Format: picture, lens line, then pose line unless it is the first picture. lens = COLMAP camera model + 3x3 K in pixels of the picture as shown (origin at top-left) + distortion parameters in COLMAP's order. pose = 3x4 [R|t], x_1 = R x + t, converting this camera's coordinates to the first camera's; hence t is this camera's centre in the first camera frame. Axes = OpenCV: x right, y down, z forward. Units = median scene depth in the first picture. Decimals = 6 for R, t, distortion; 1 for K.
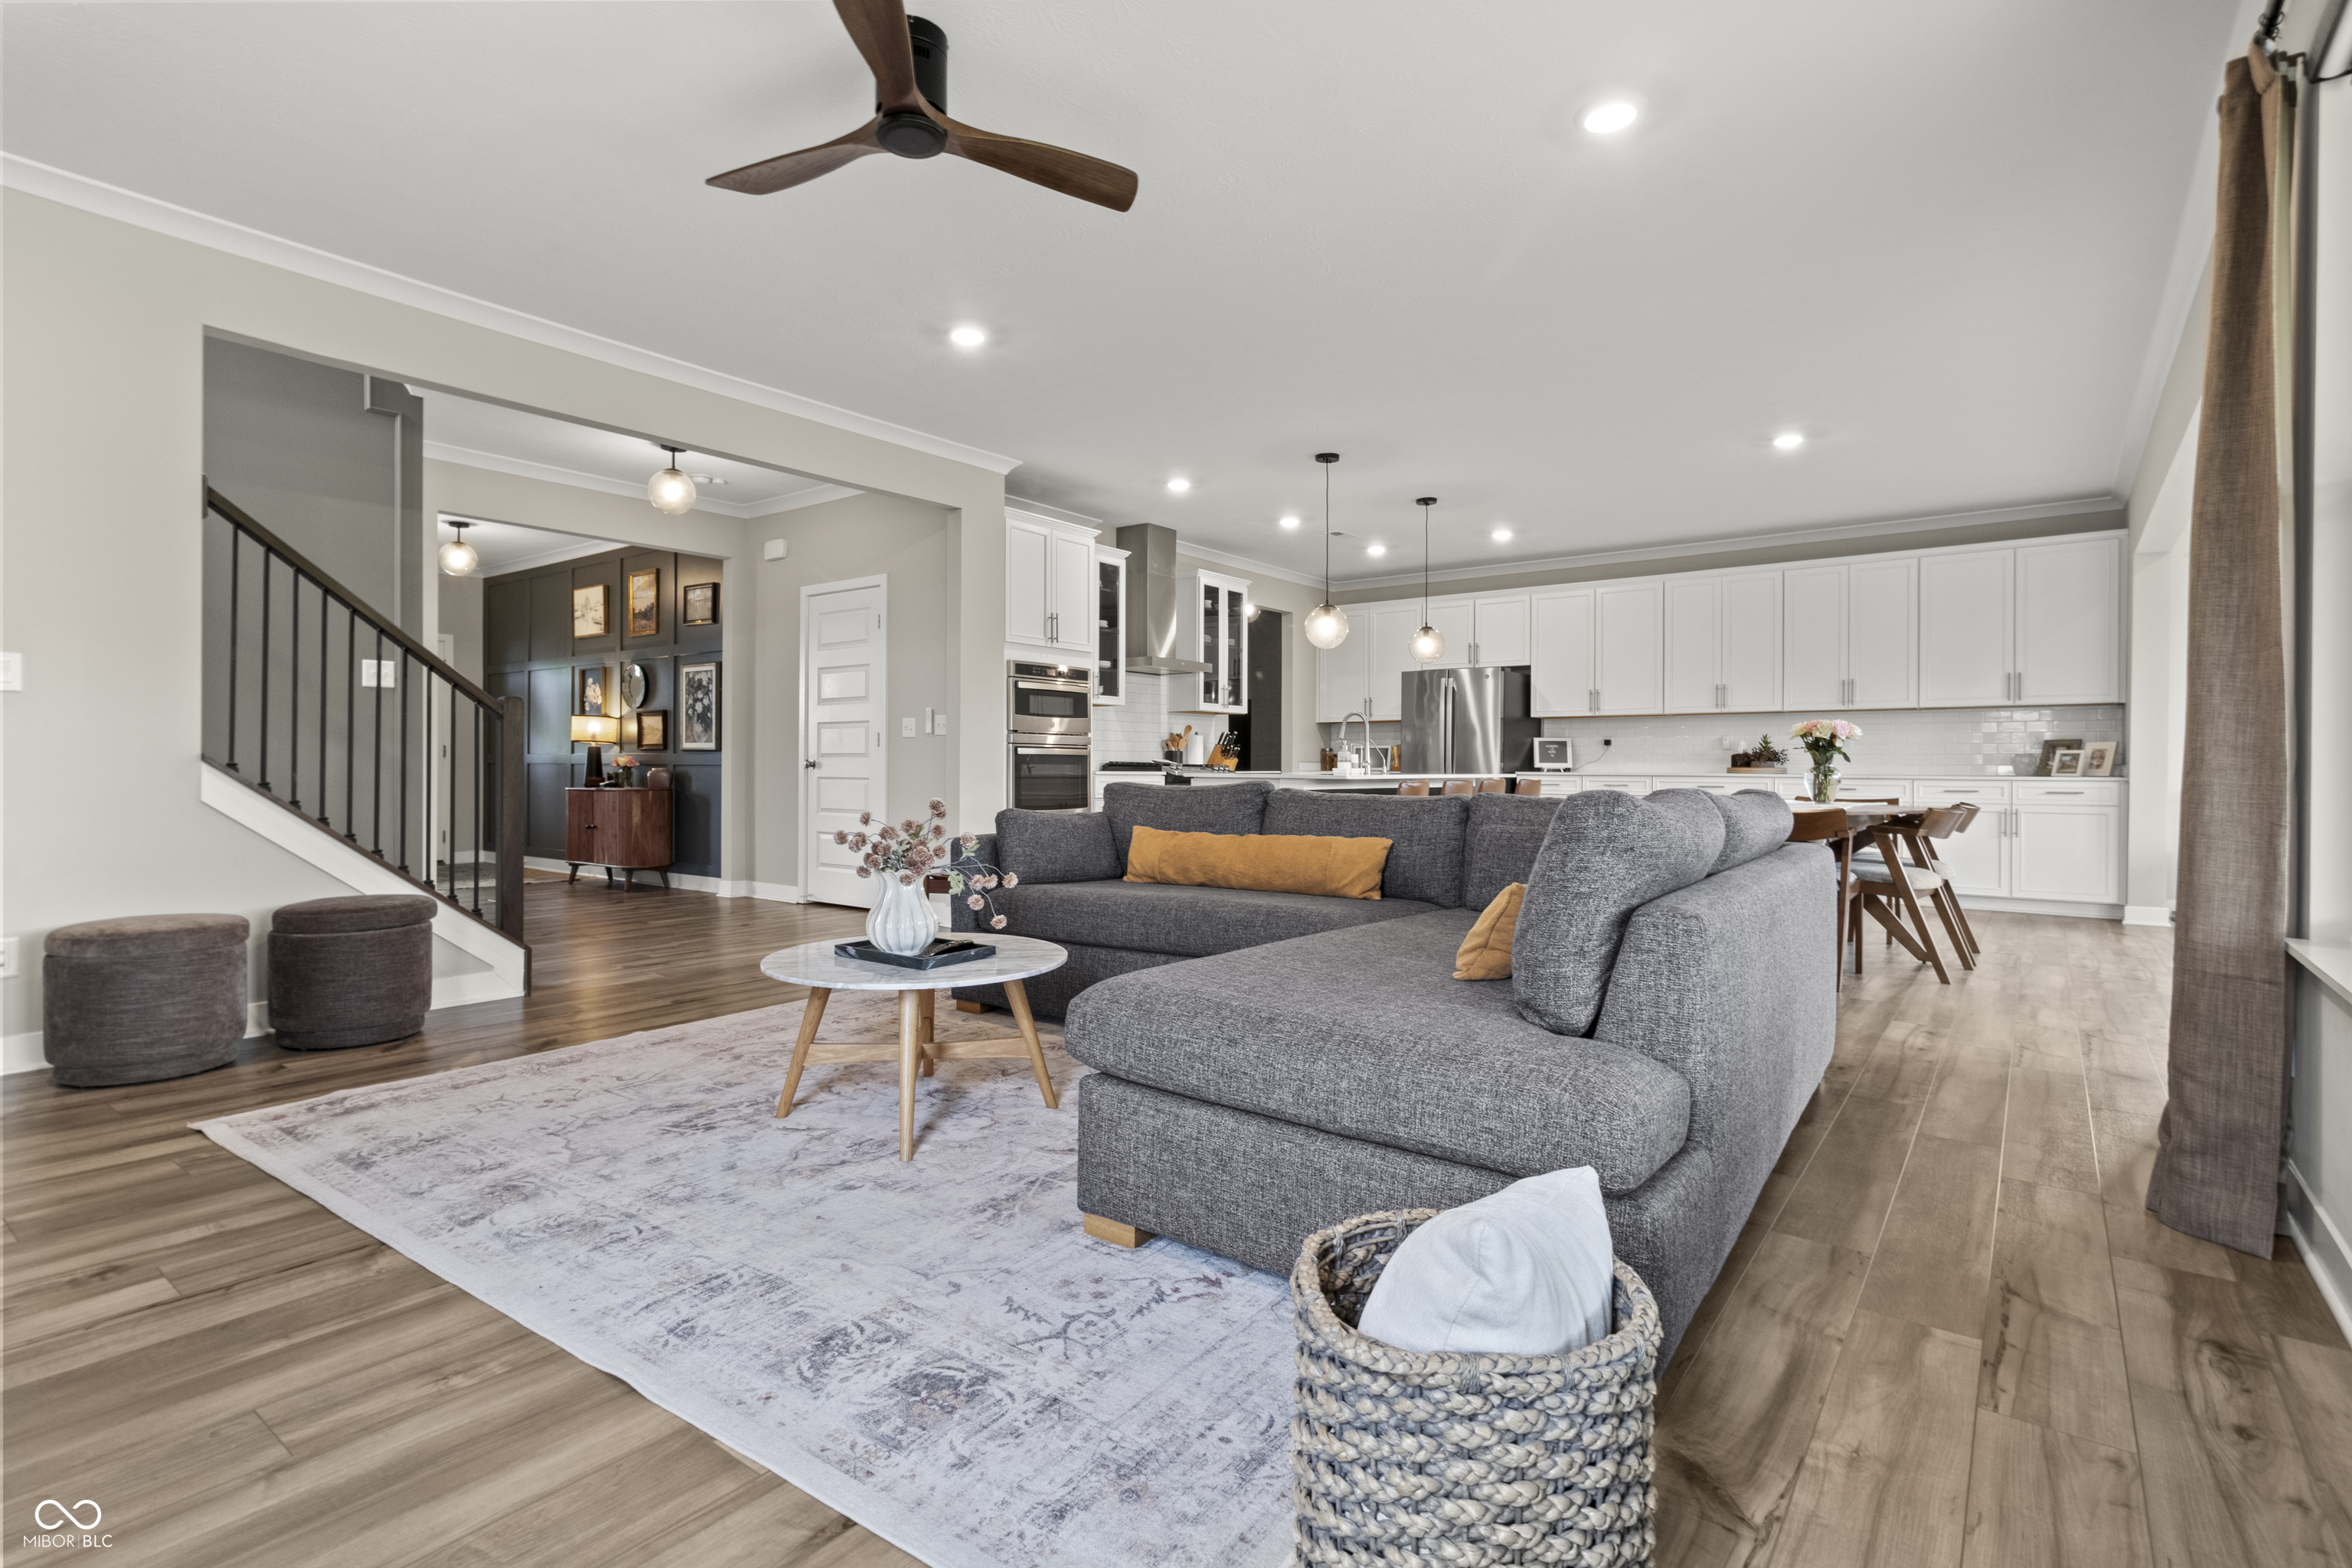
lens RADIAL K [[1111.9, 0, 1145.9], [0, 1111.9, 765.2], [0, 0, 1]] dist [0.003972, 0.000618]
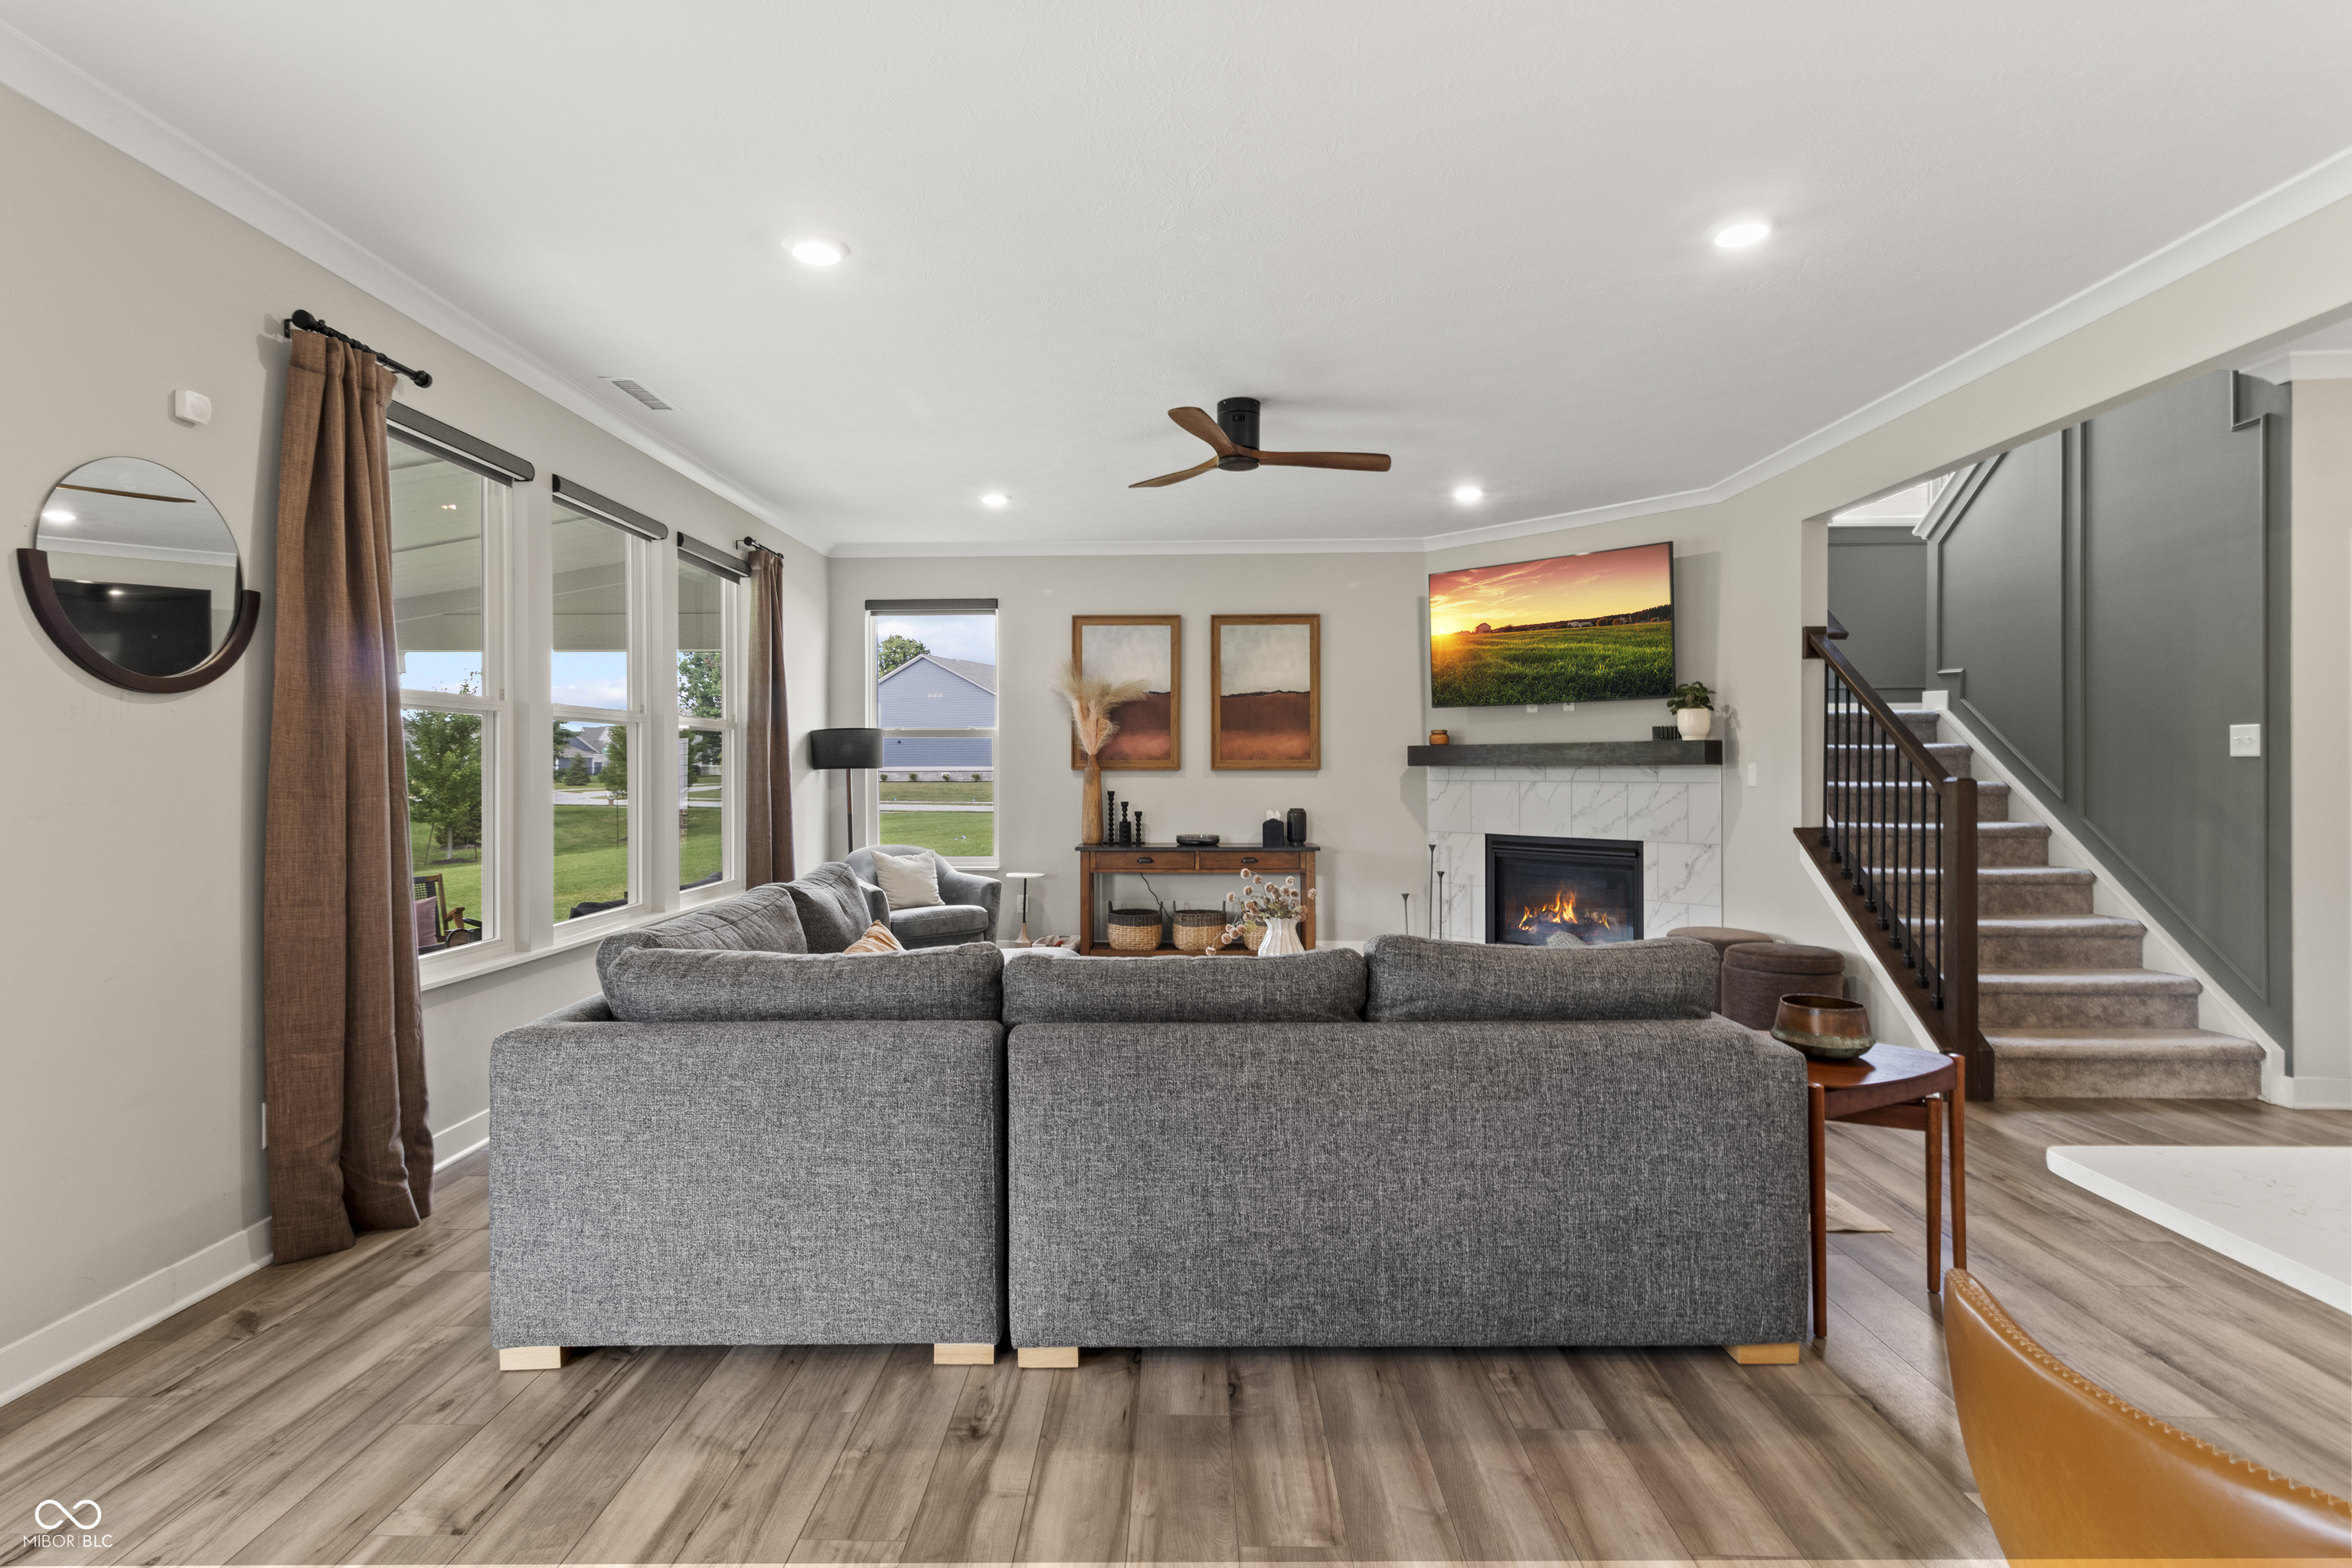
lens RADIAL K [[1111.9, 0, 1145.9], [0, 1111.9, 765.2], [0, 0, 1]] dist [0.003972, 0.000618]
pose [[-0.804453, -0.001461, -0.594015, 0.353875], [-0.000245, 0.999998, -0.002126, -0.047075], [0.594016, -0.001565, -0.804451, 0.903447]]
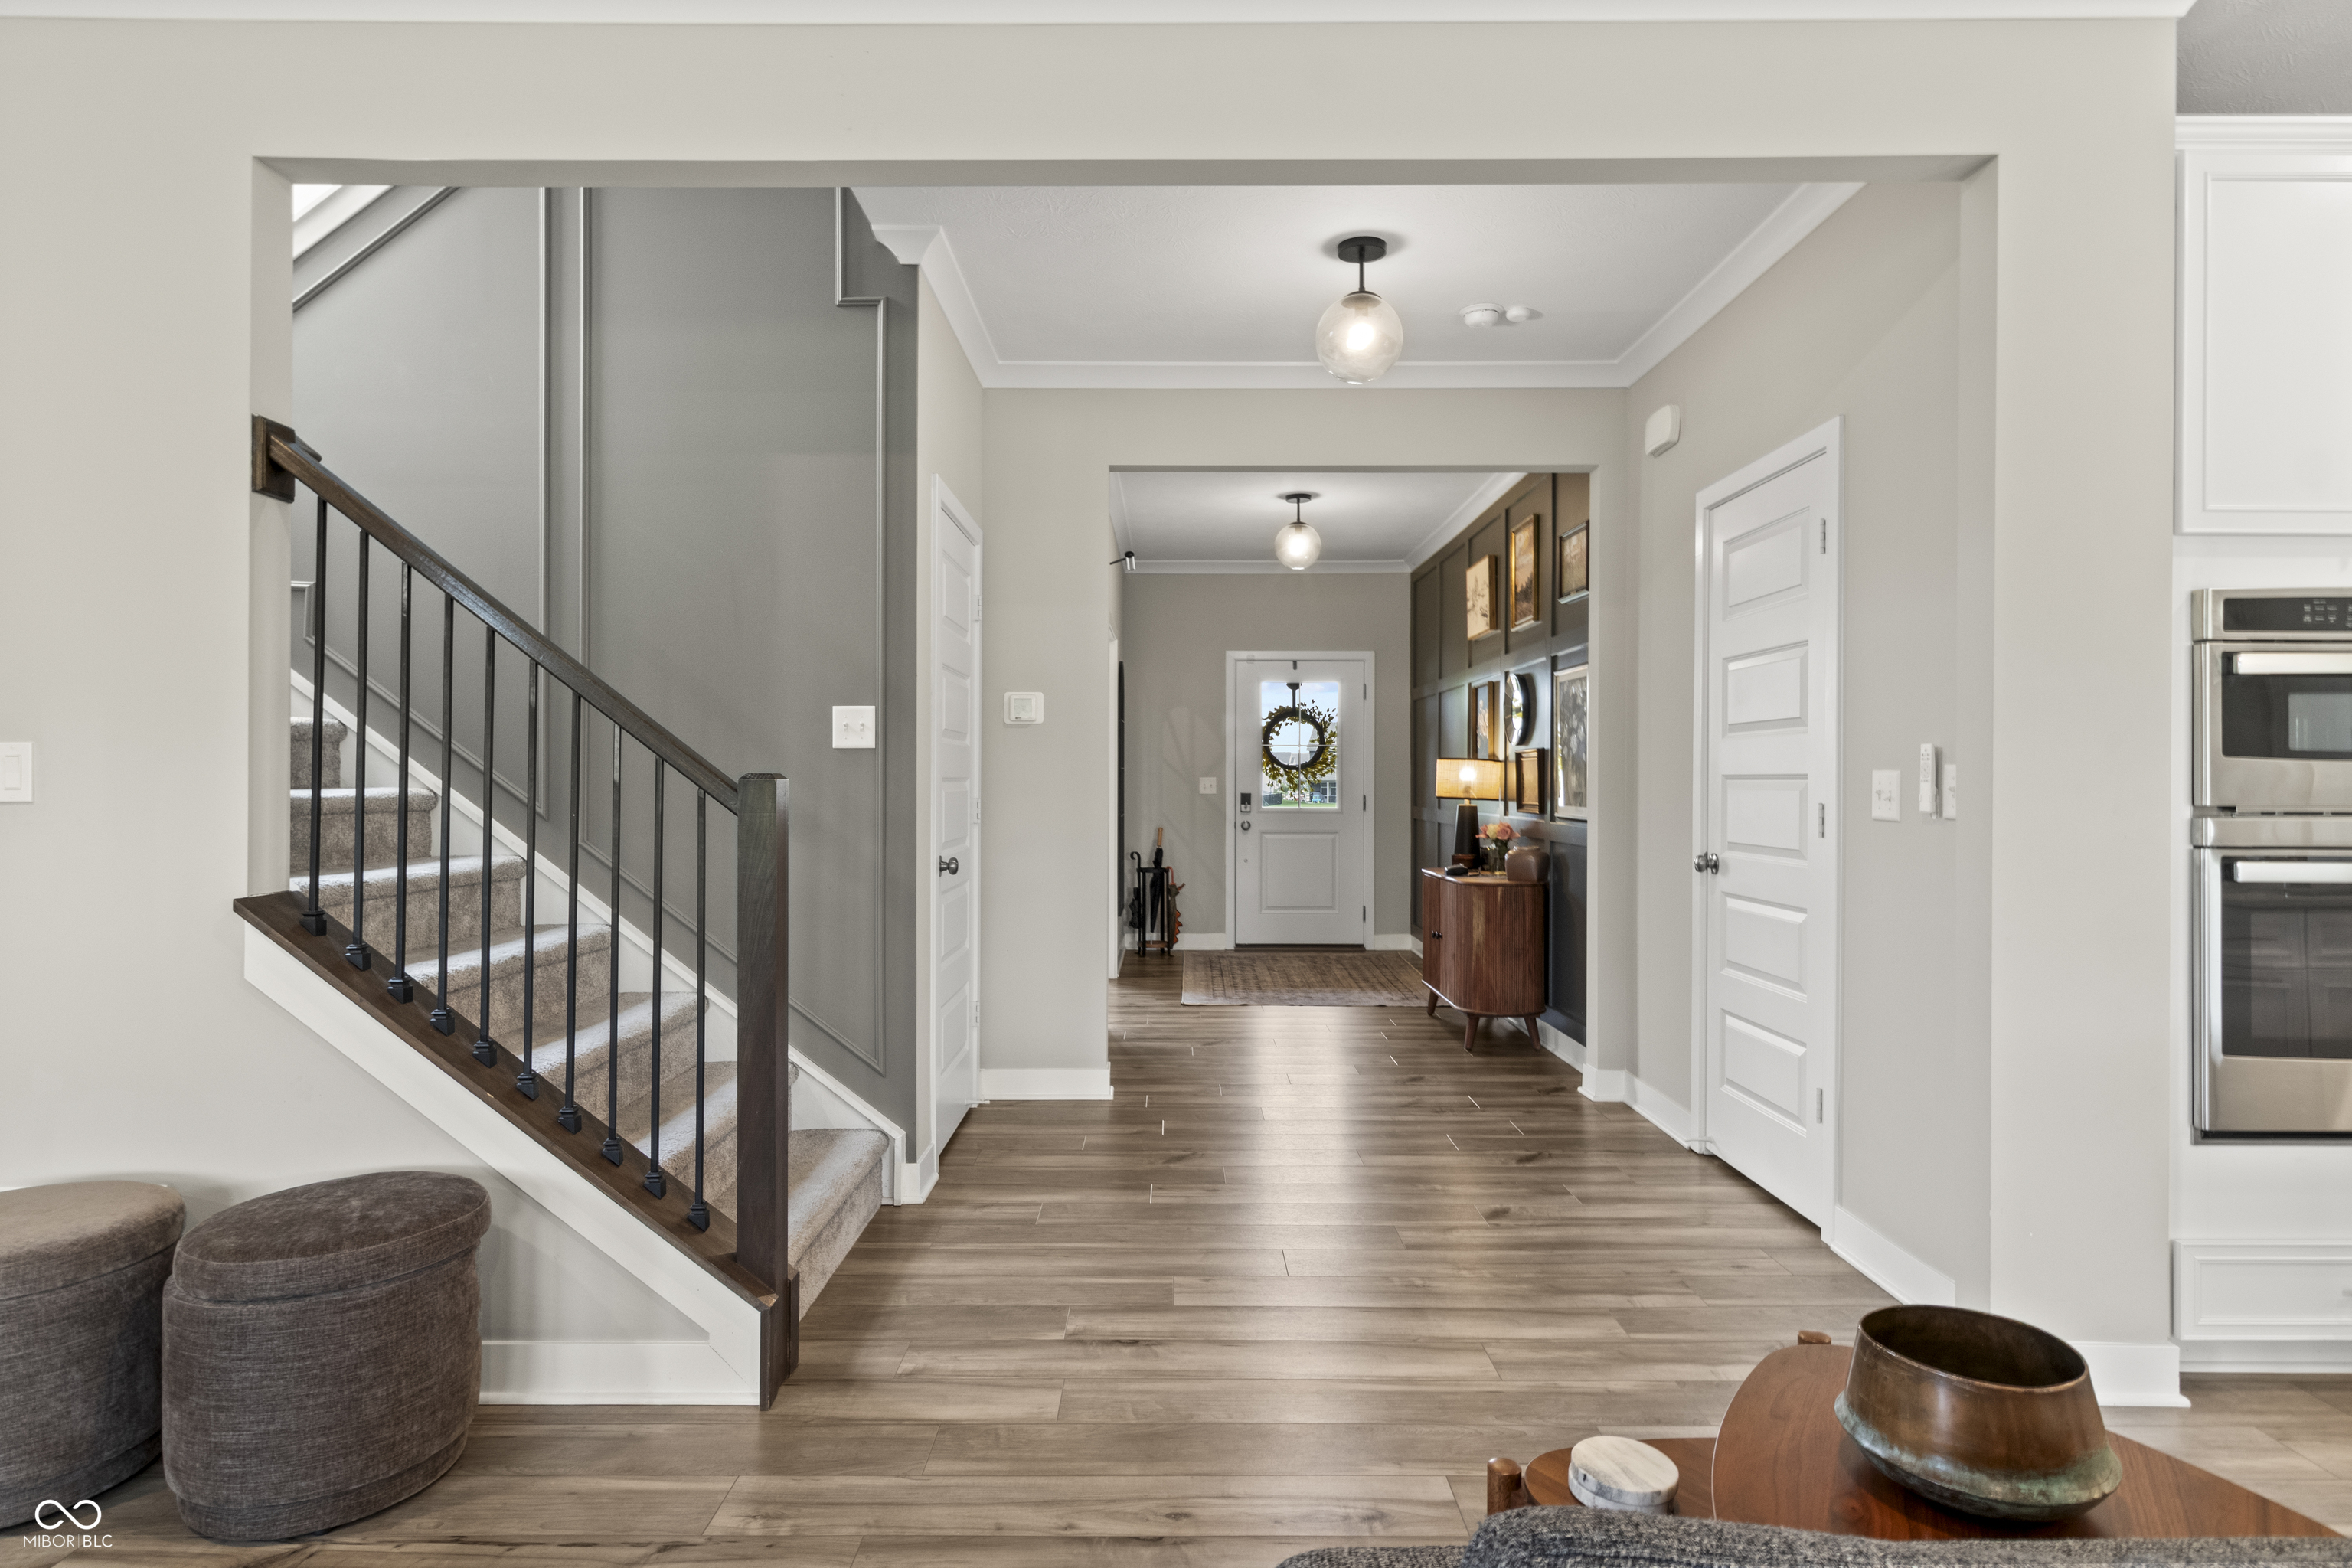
lens RADIAL K [[1293.2, 0, 1176.0], [0, 1293.2, 784.0], [0, 0, 1]] dist [-0.002897, -0.001260]
pose [[0.617741, -0.001777, -0.786380, -0.011576], [0.001195, 0.999998, -0.001321, -0.037789], [0.786381, -0.000124, 0.617742, 0.533144]]
